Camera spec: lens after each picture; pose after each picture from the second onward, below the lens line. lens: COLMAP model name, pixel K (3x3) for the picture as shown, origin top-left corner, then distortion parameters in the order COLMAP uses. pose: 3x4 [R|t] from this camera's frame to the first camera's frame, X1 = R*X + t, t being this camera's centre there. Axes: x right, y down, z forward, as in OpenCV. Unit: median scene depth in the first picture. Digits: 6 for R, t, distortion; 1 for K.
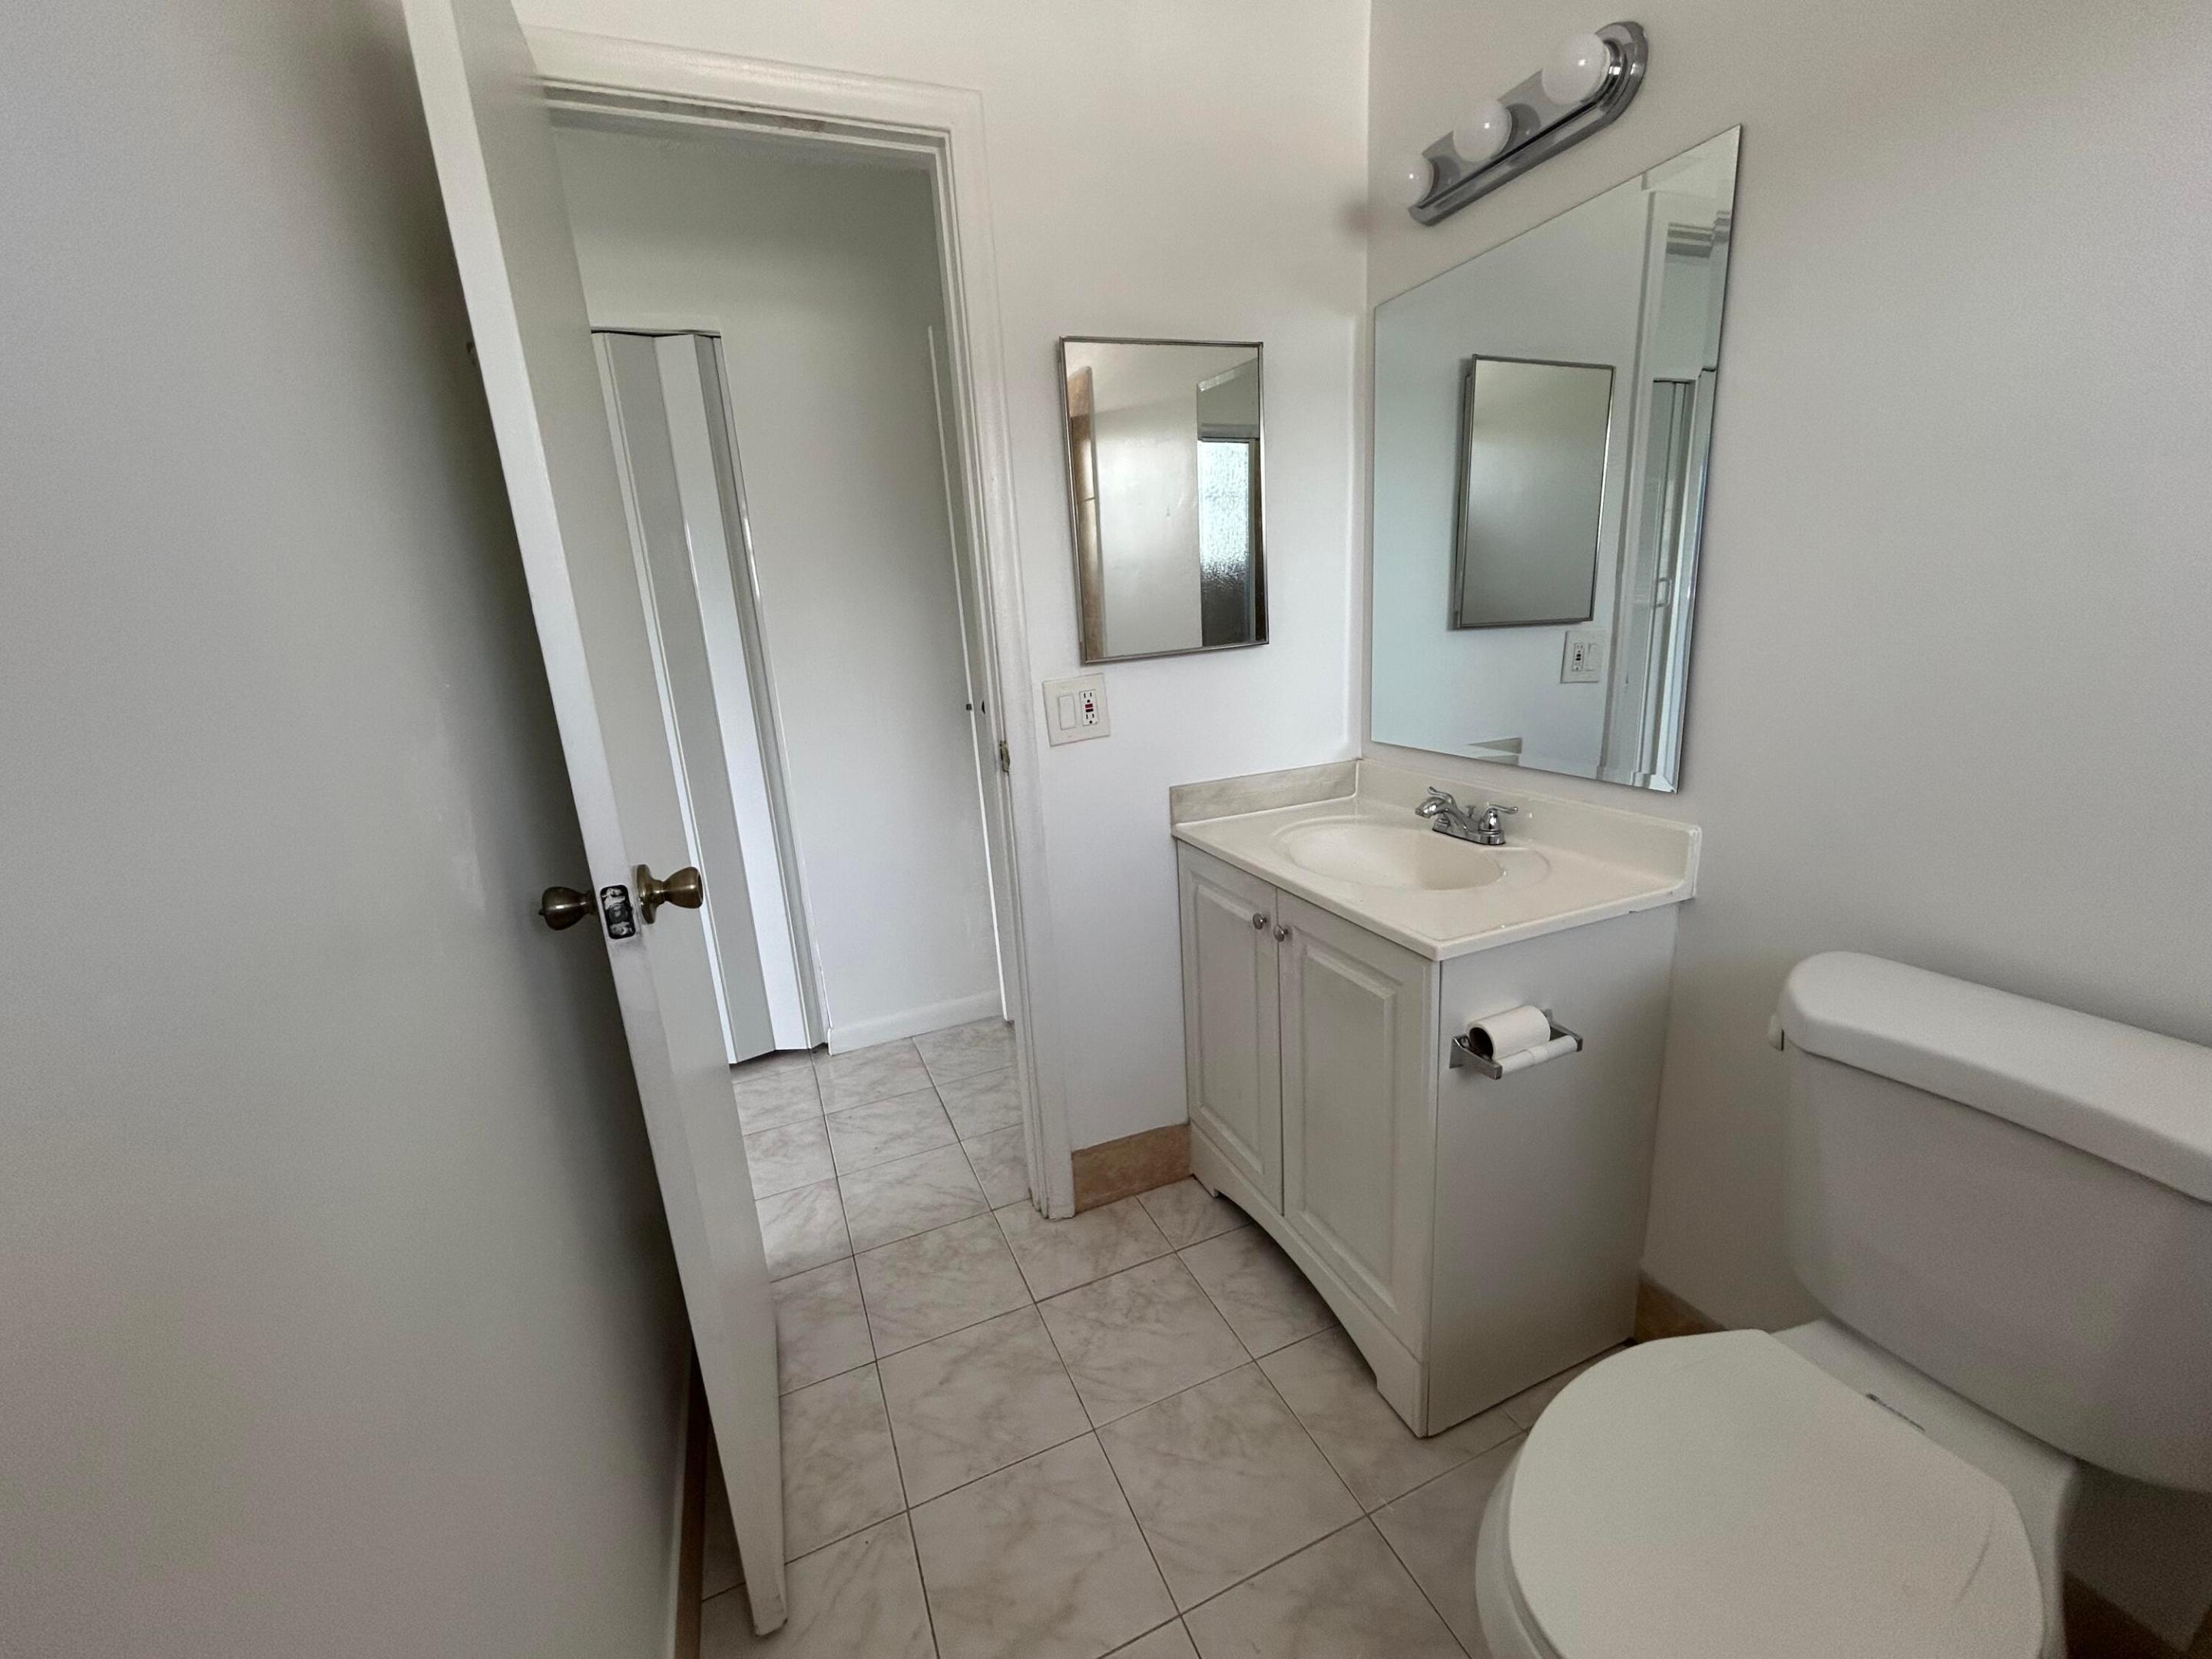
lens RADIAL K [[900.3, 0, 1104.7], [0, 900.3, 826.9], [0, 0, 1]] dist [0.001682, 0.000457]
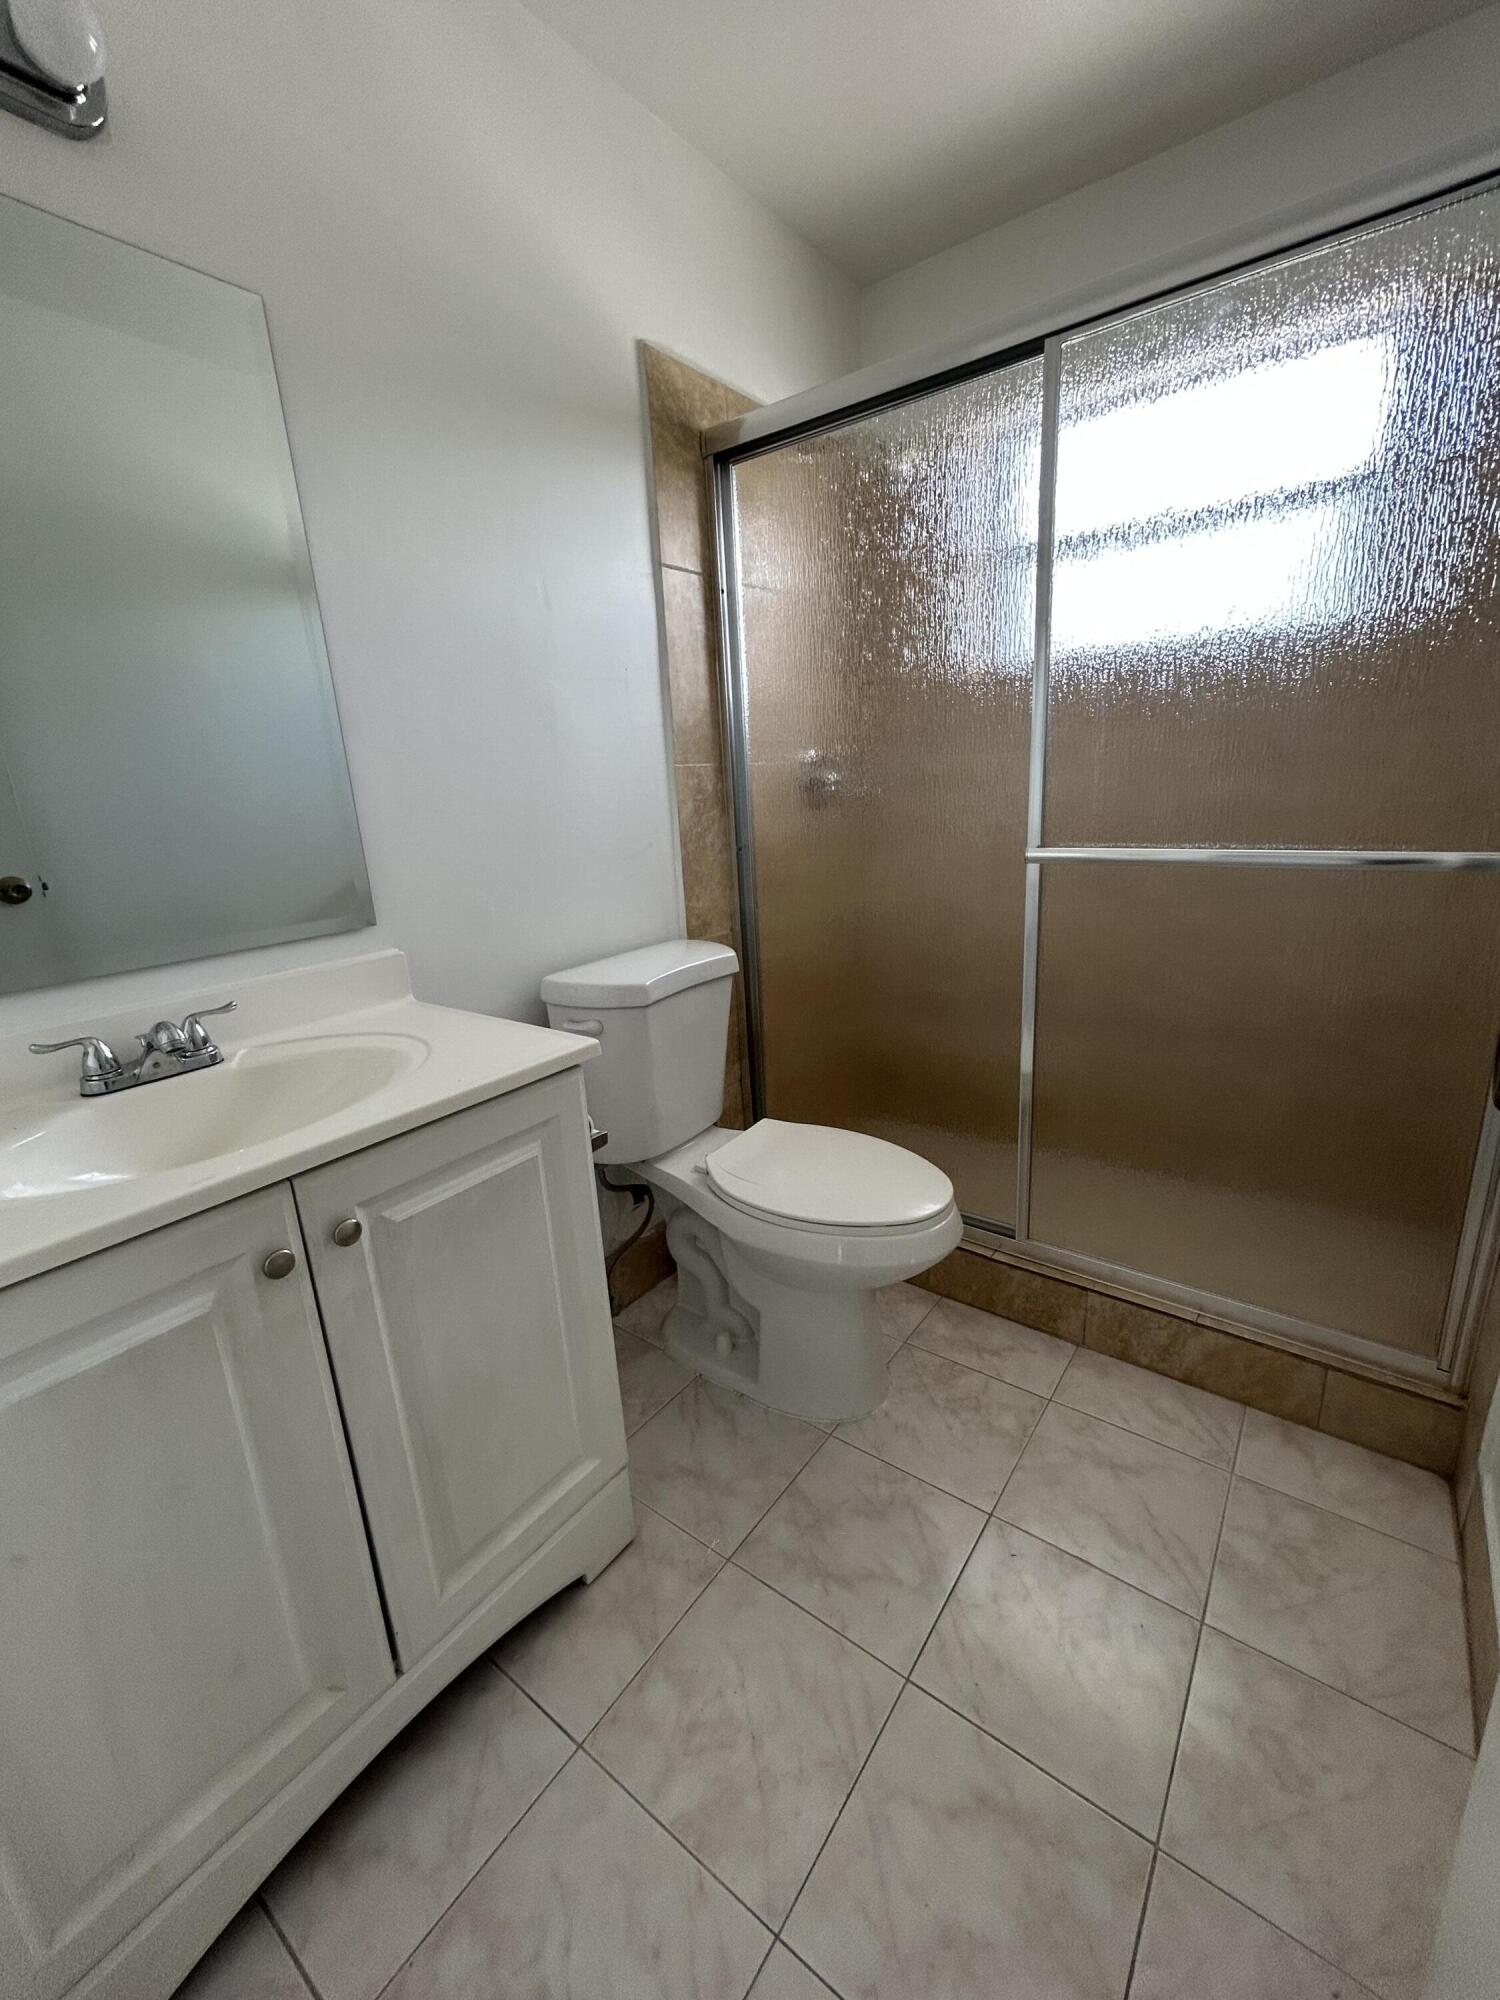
lens RADIAL K [[814.0, 0, 750.0], [0, 814.0, 1000.0], [0, 0, 1]] dist [0.001682, 0.000457]
pose [[-0.500990, -0.137406, 0.854476, -0.385511], [0.297312, 0.899903, 0.319029, -0.116311], [-0.812782, 0.413876, -0.409990, 0.923082]]
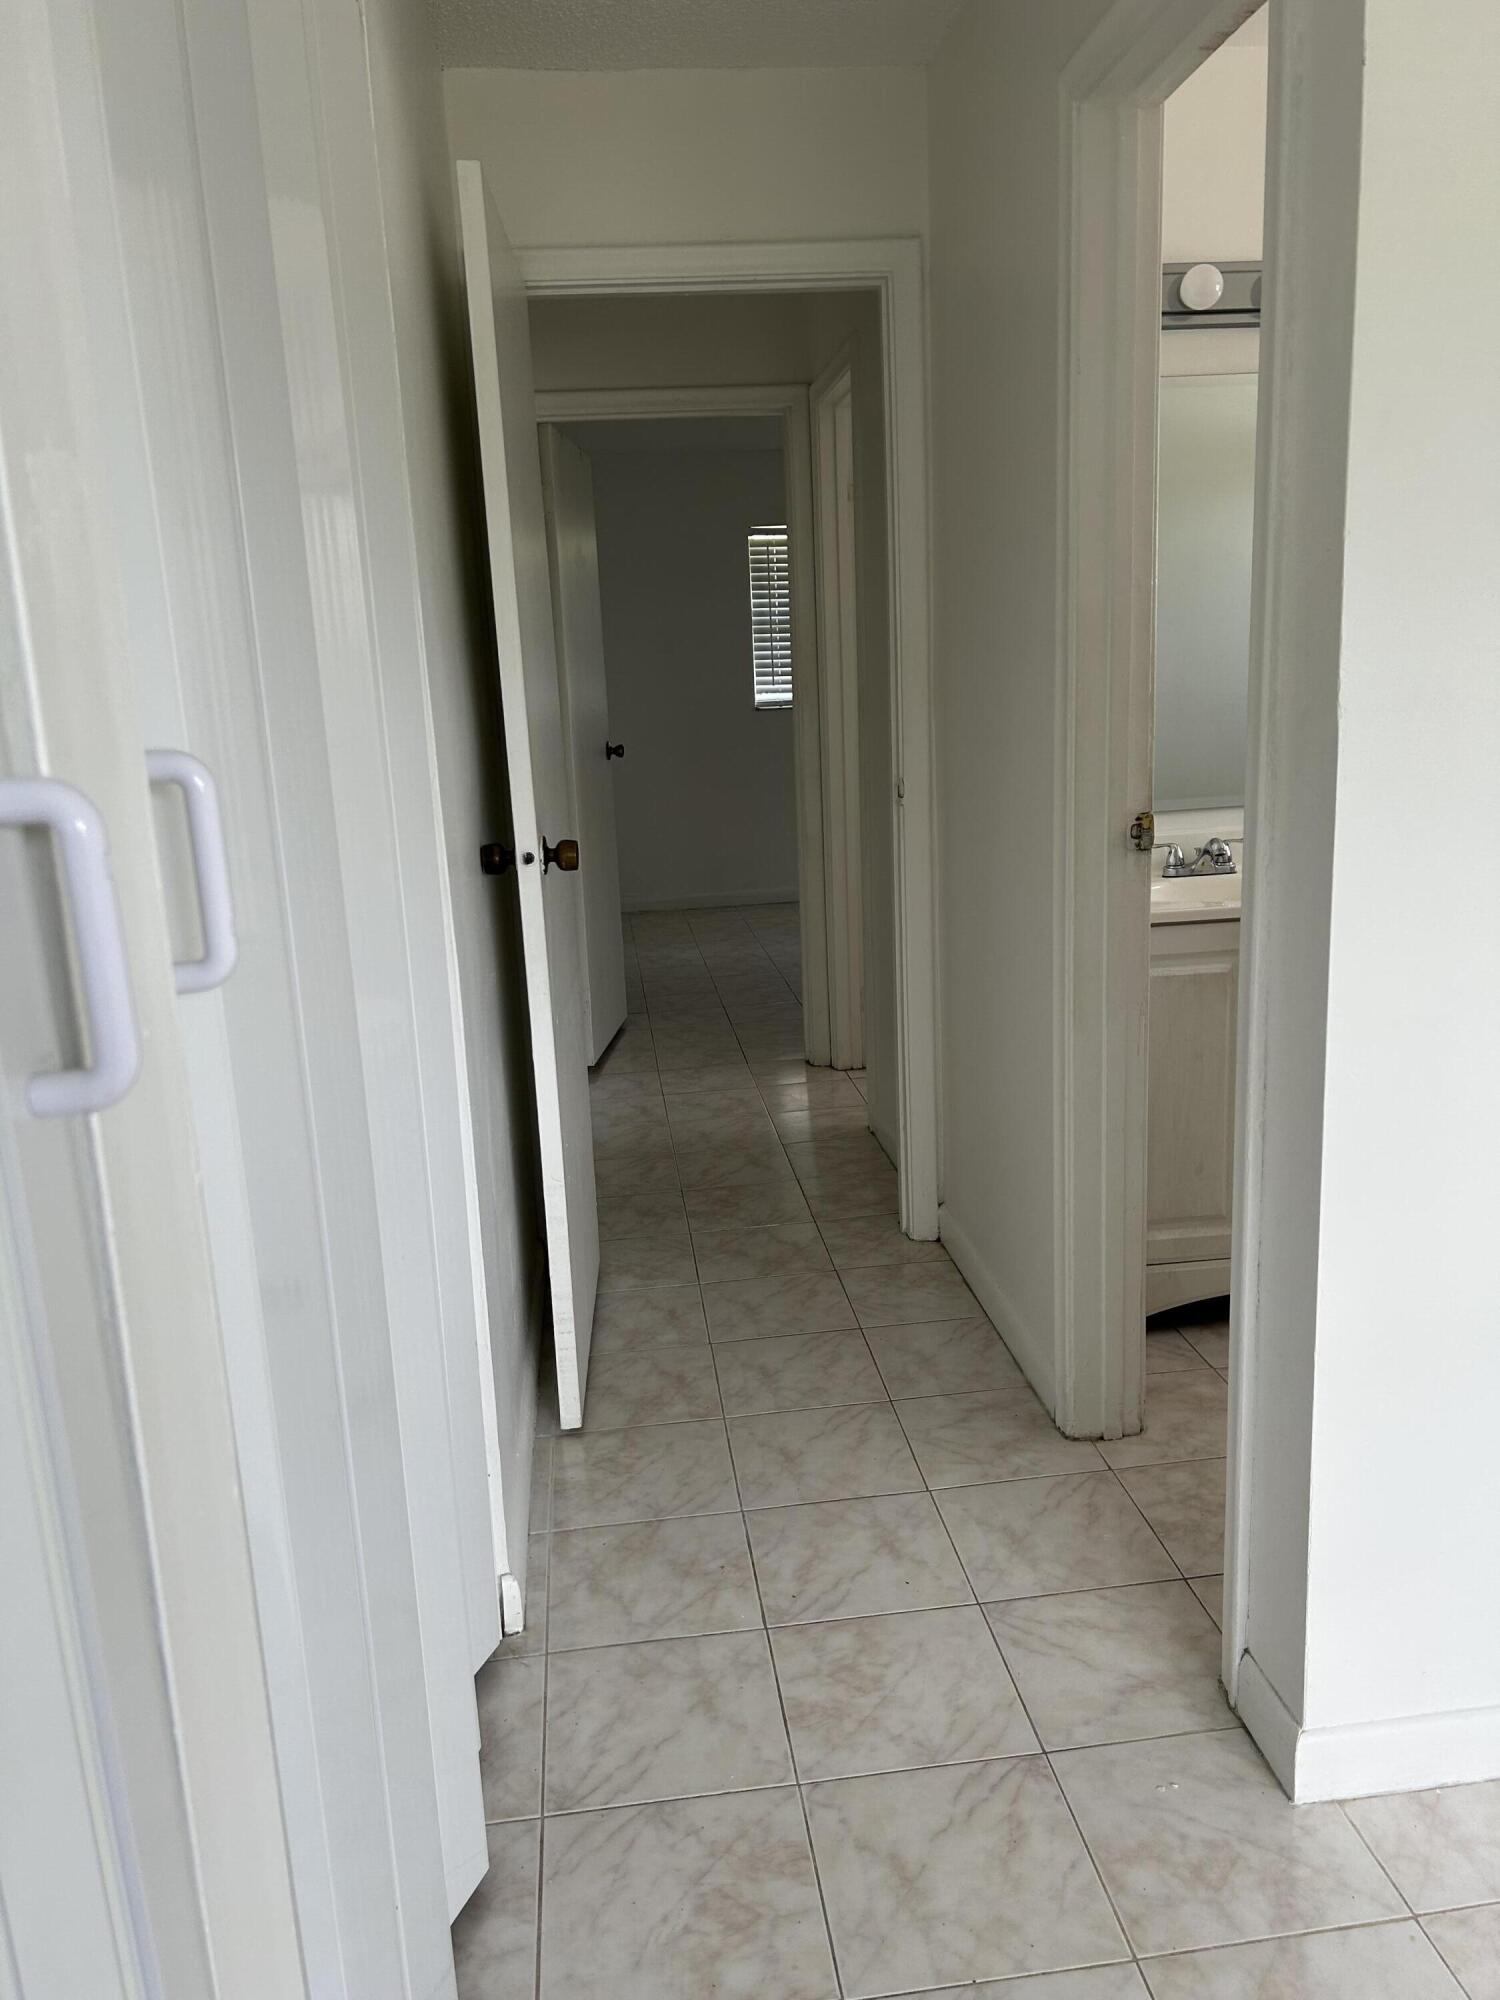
lens RADIAL K [[1491.0, 0, 746.0], [0, 1491.0, 996.3], [0, 0, 1]] dist [0.090971, -0.140992]
pose [[0.277347, -0.153622, 0.948409, -1.709918], [0.266147, 0.960788, 0.077796, -0.153855], [-0.923171, 0.230840, 0.307358, 1.053129]]
